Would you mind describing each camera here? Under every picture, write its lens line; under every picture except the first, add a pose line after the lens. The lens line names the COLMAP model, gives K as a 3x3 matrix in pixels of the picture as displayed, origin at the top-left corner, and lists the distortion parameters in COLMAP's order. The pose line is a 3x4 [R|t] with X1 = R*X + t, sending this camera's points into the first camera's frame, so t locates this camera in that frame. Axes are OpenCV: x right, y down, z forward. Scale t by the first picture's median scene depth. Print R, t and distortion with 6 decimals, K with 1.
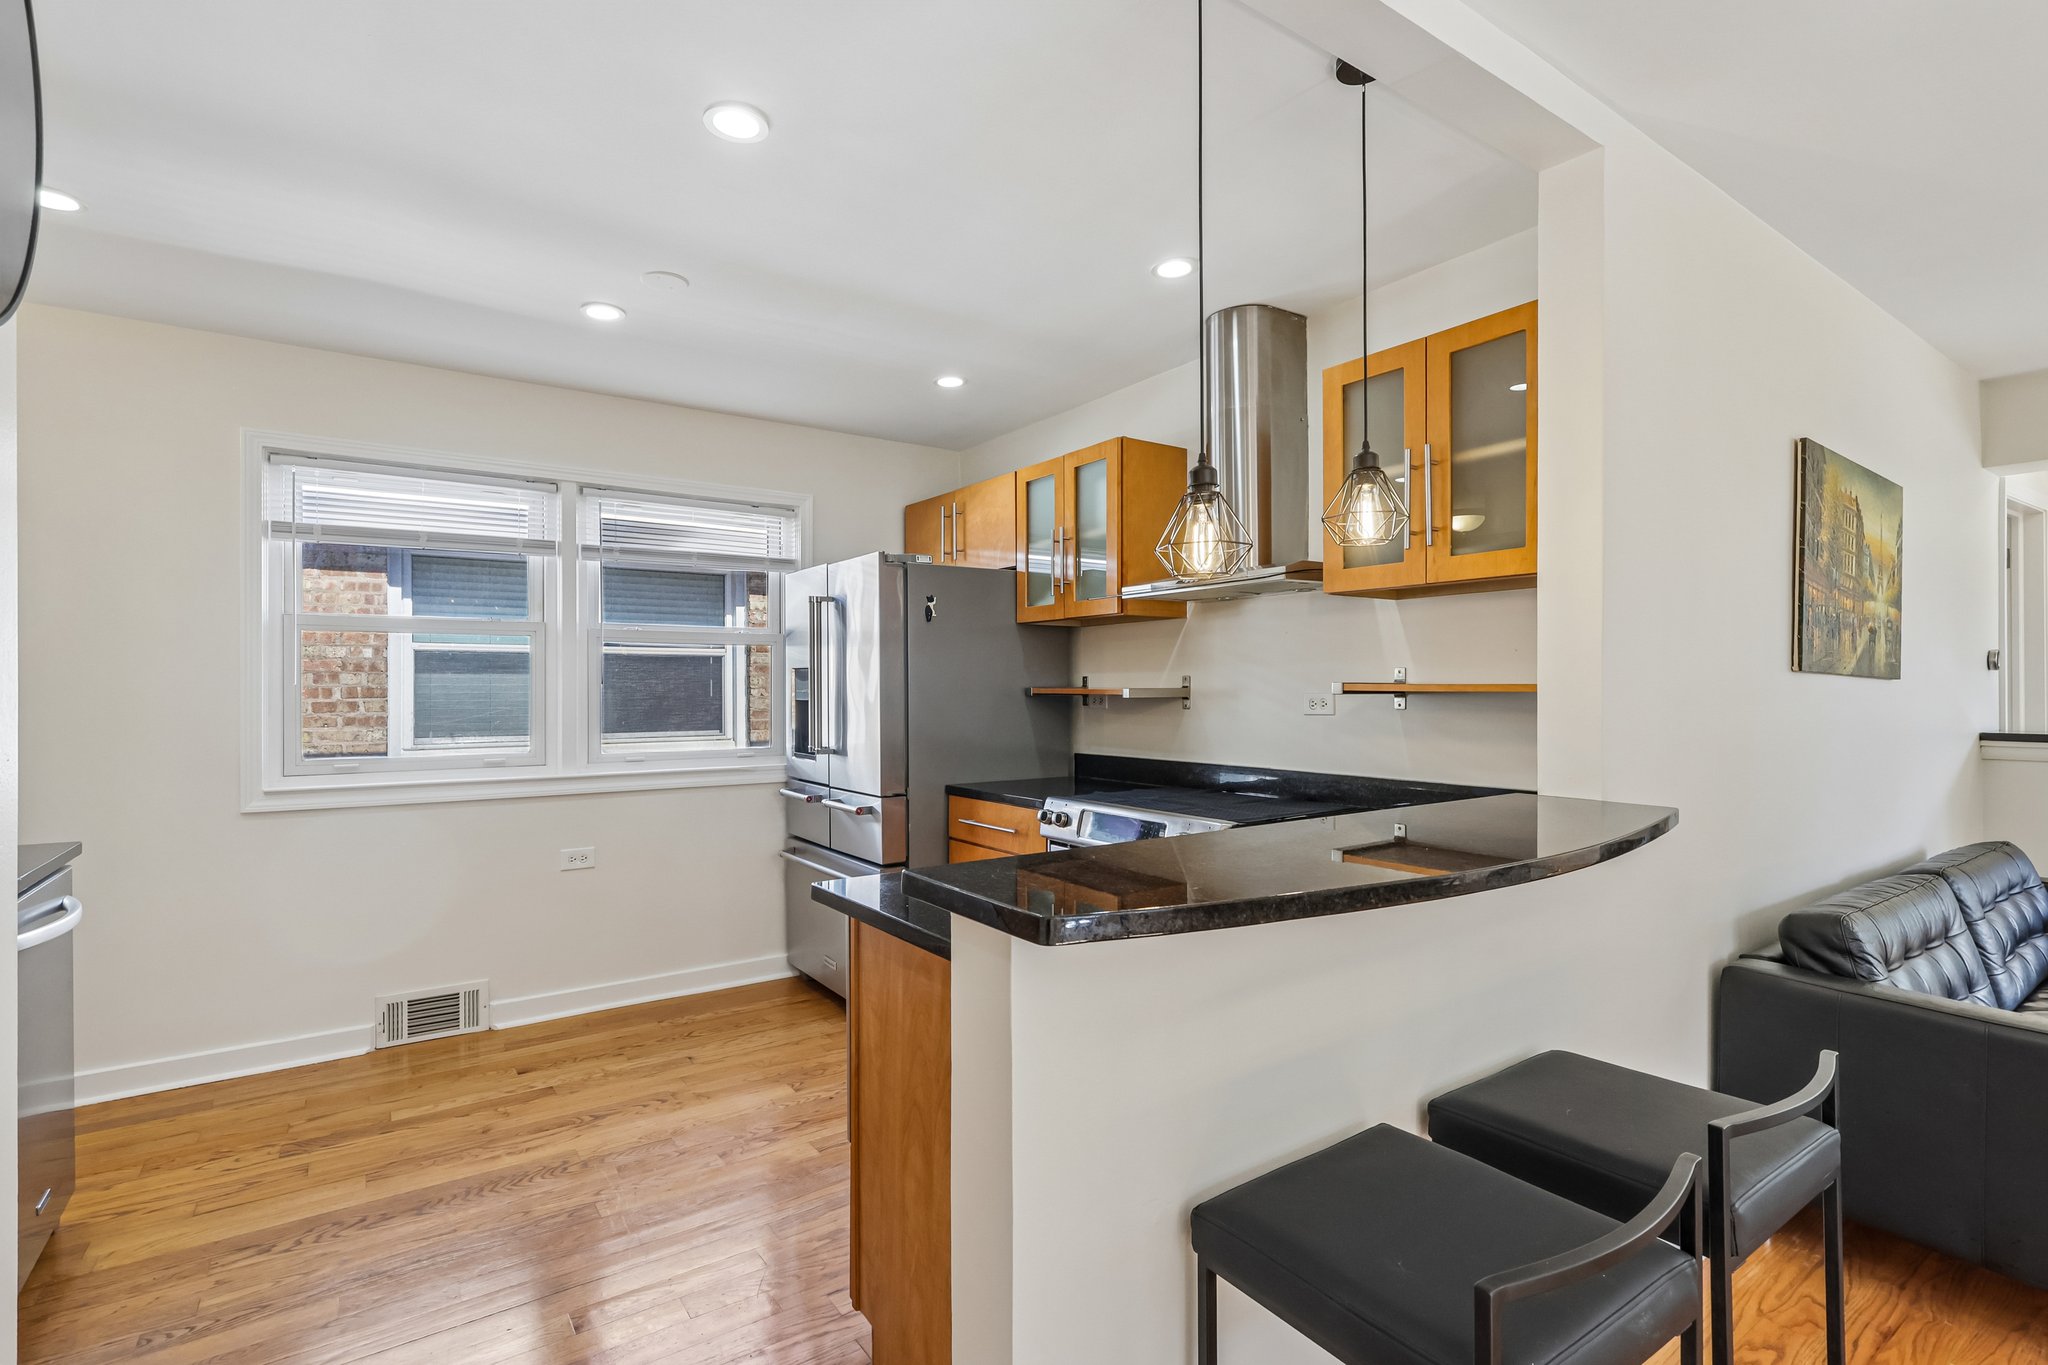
lens RADIAL K [[959.3, 0, 1014.7], [0, 959.3, 681.8], [0, 0, 1]] dist [0.003021, -0.000655]
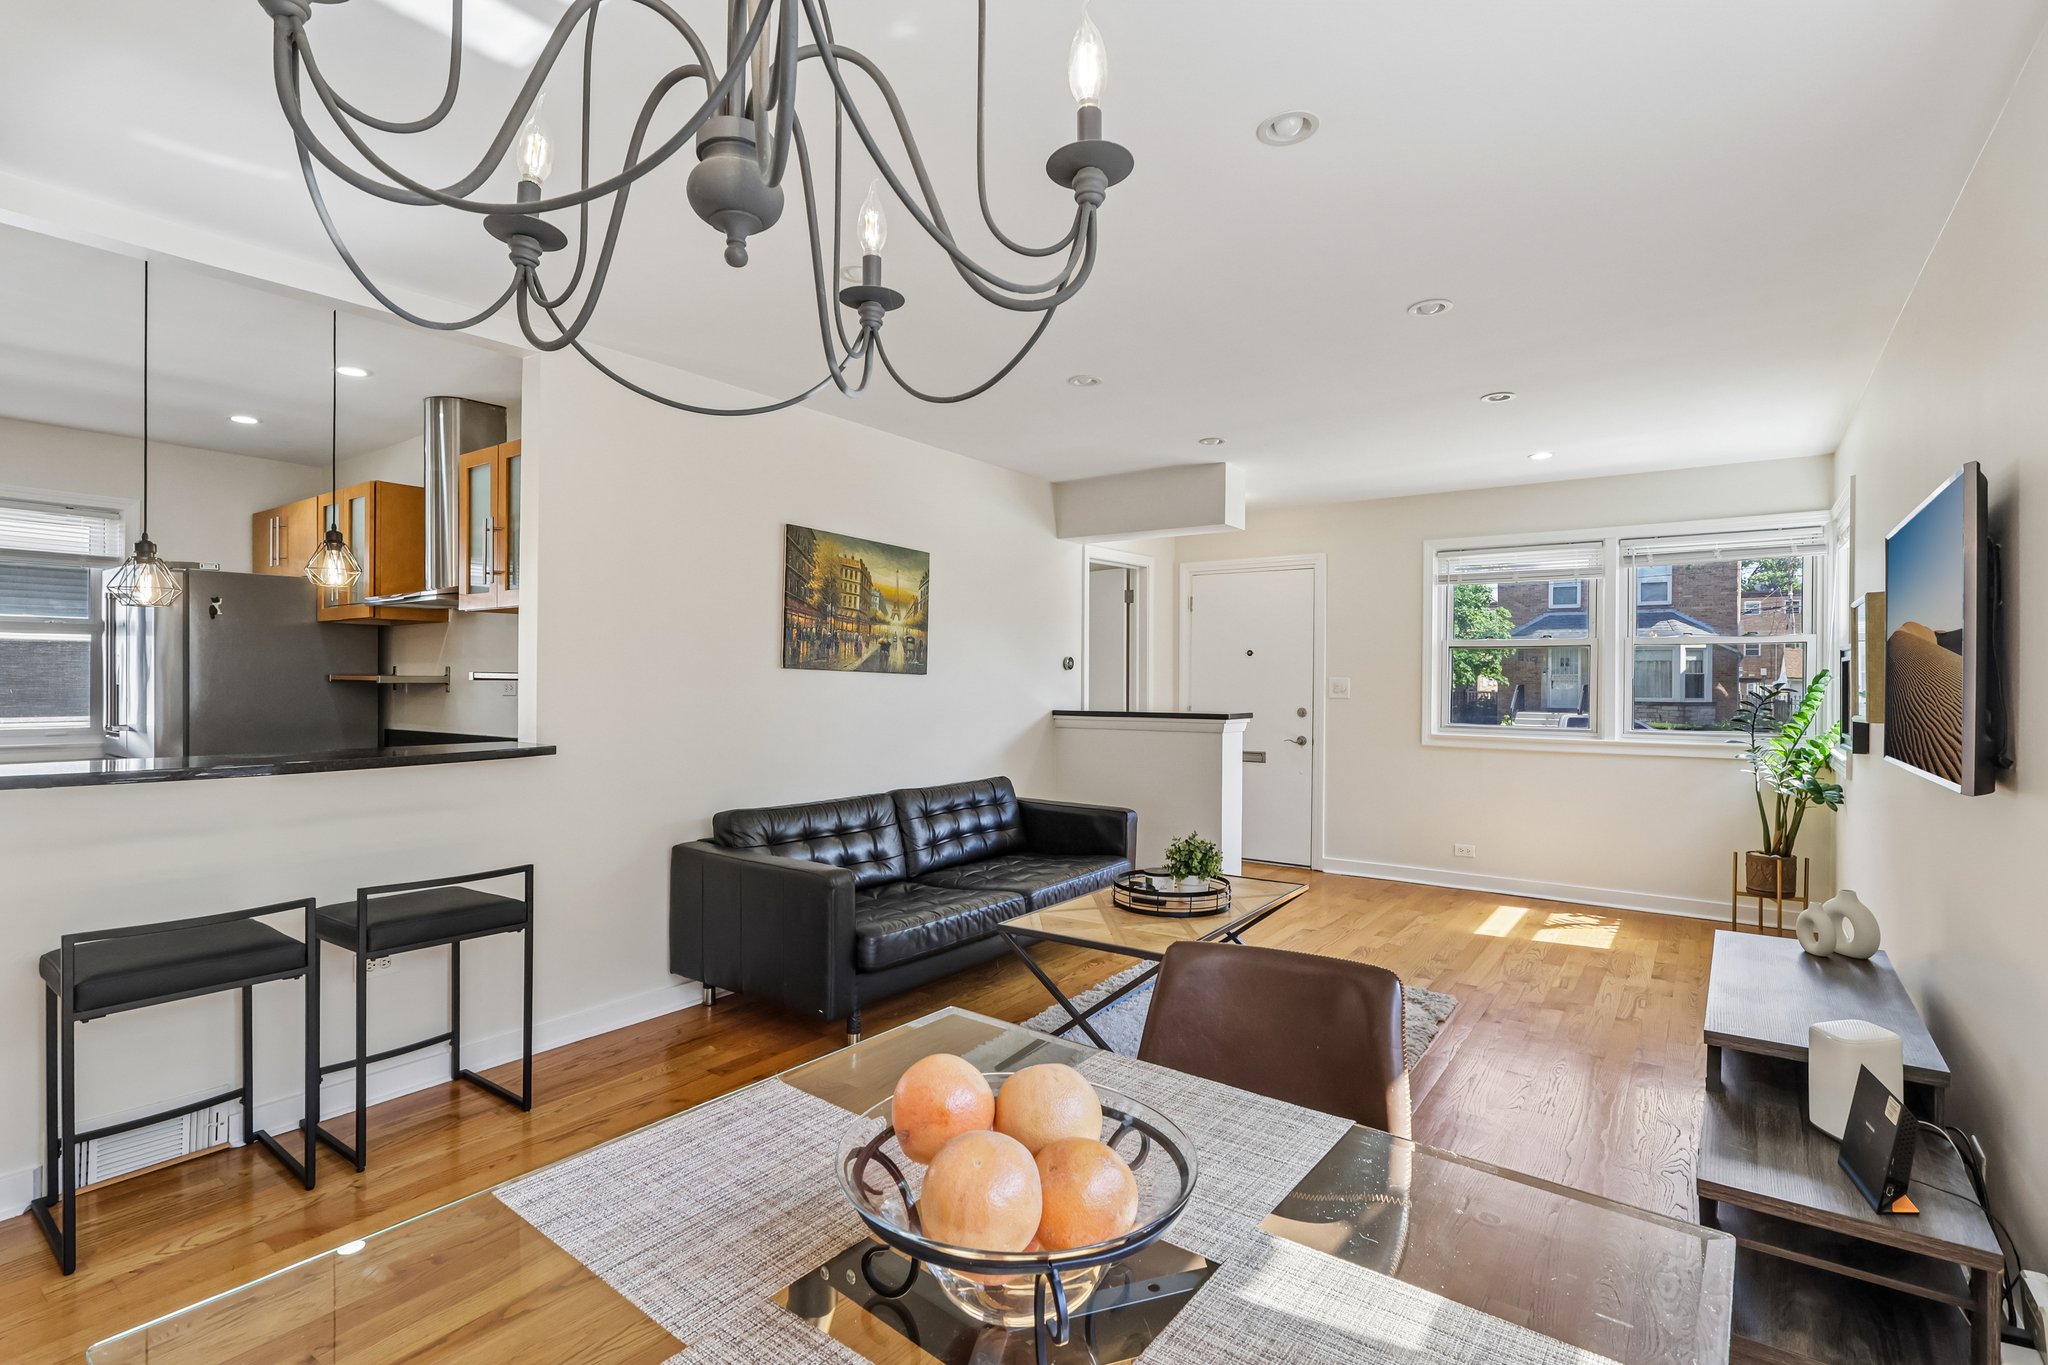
lens RADIAL K [[959.3, 0, 1014.0], [0, 959.3, 675.8], [0, 0, 1]] dist [0.003021, -0.000655]
pose [[0.943002, 0.009831, 0.332643, 0.530348], [-0.009675, 0.999951, -0.002125, 0.001455], [-0.332647, -0.001214, 0.943051, -0.543558]]
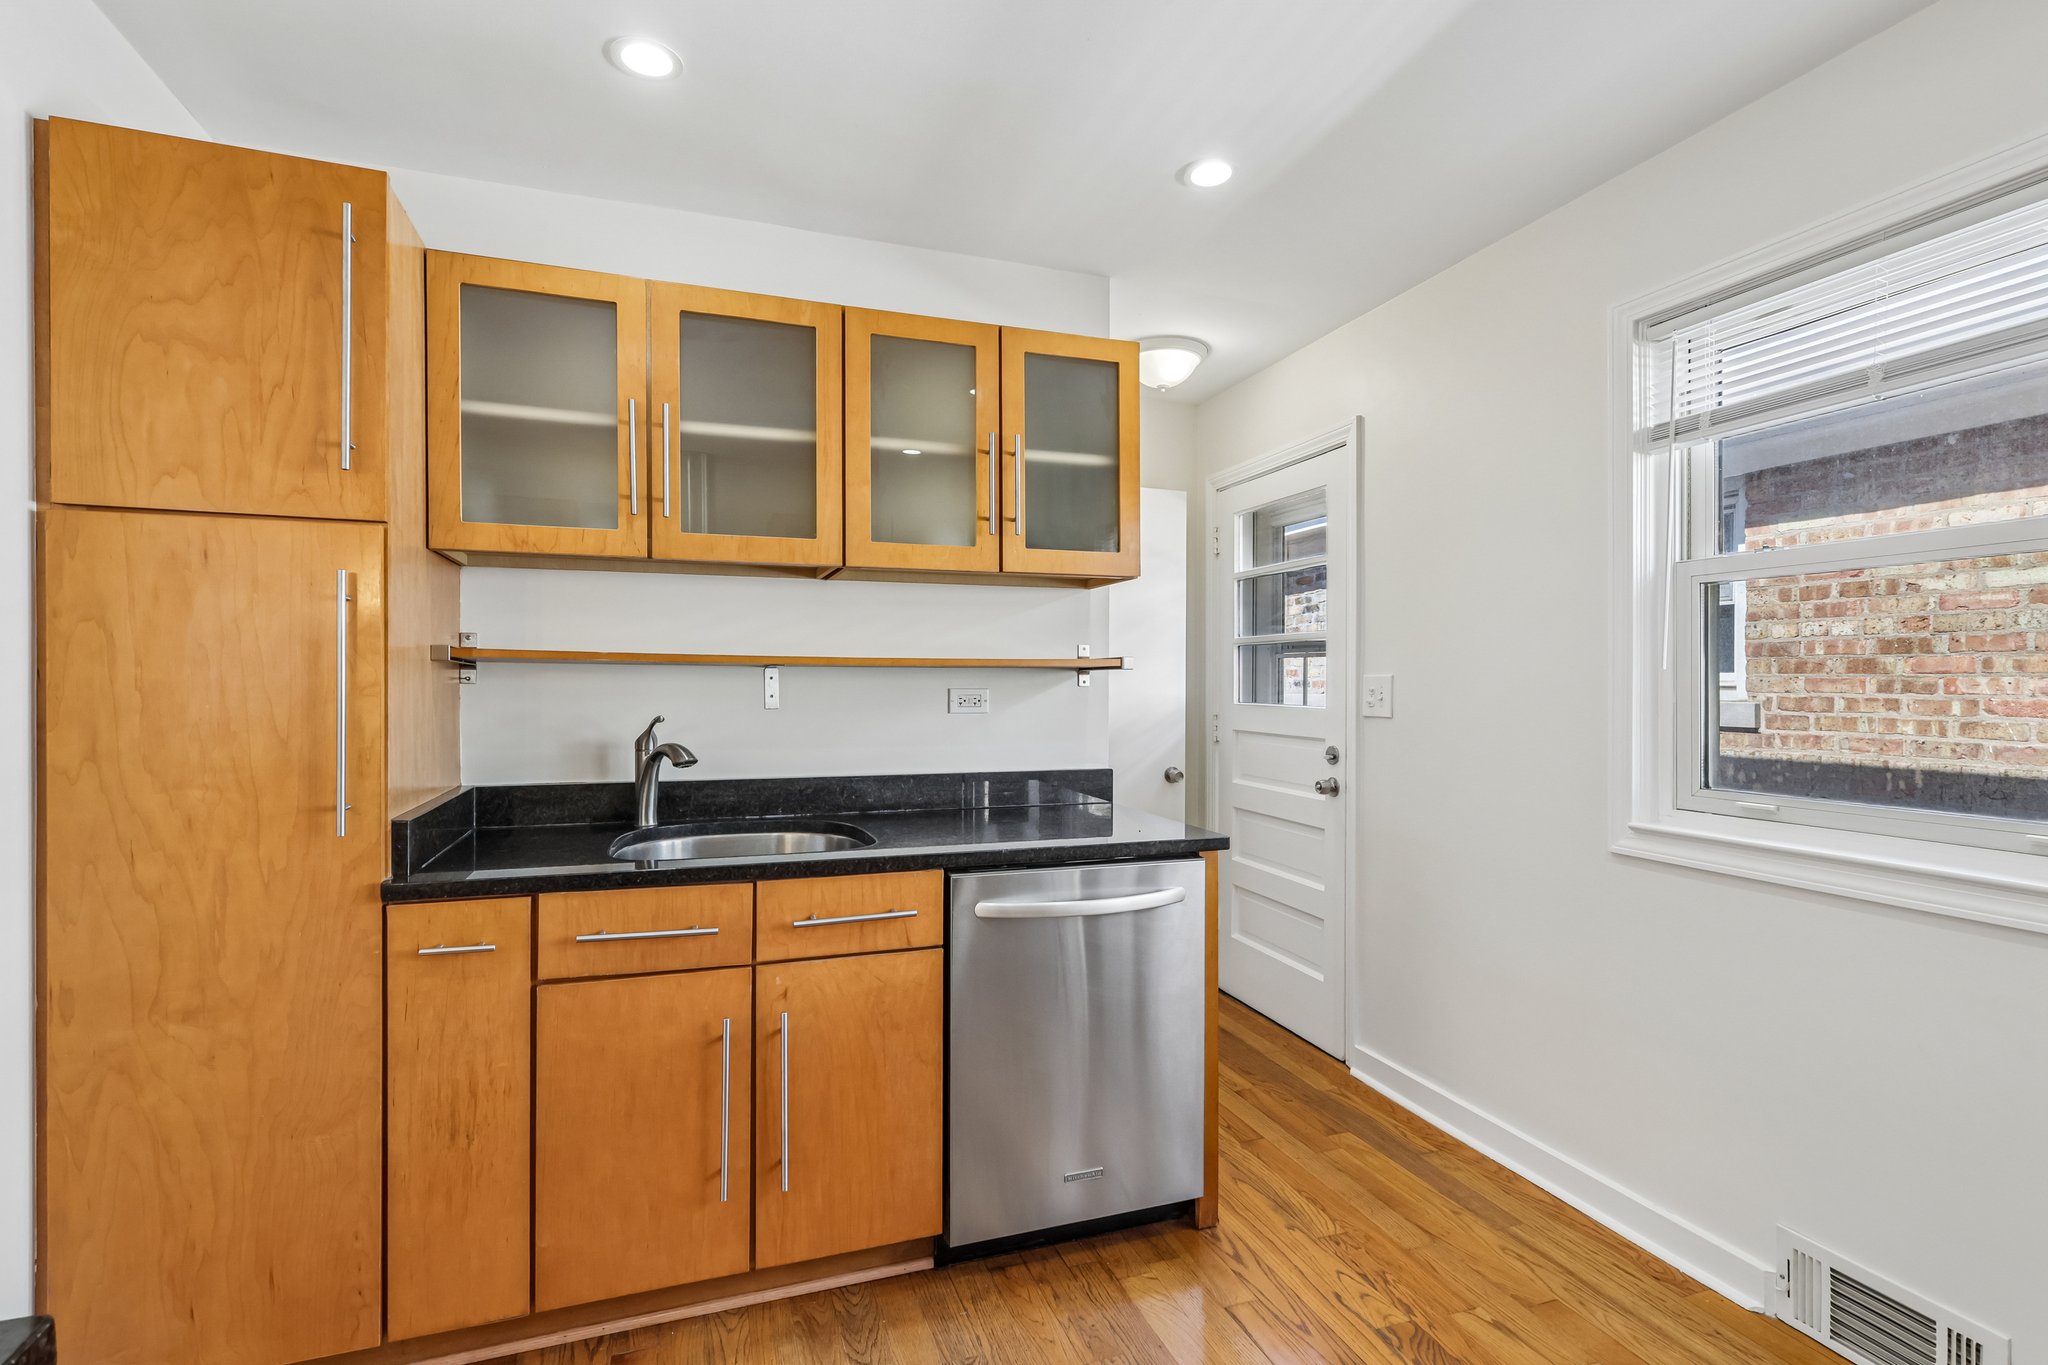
lens RADIAL K [[959.3, 0, 1017.2], [0, 959.3, 694.0], [0, 0, 1]] dist [0.003021, -0.000655]
pose [[-0.272313, 0.010749, -0.962149, -0.007221], [0.005256, 0.999939, 0.009683, 0.011186], [0.962194, -0.002420, -0.272353, 0.795200]]
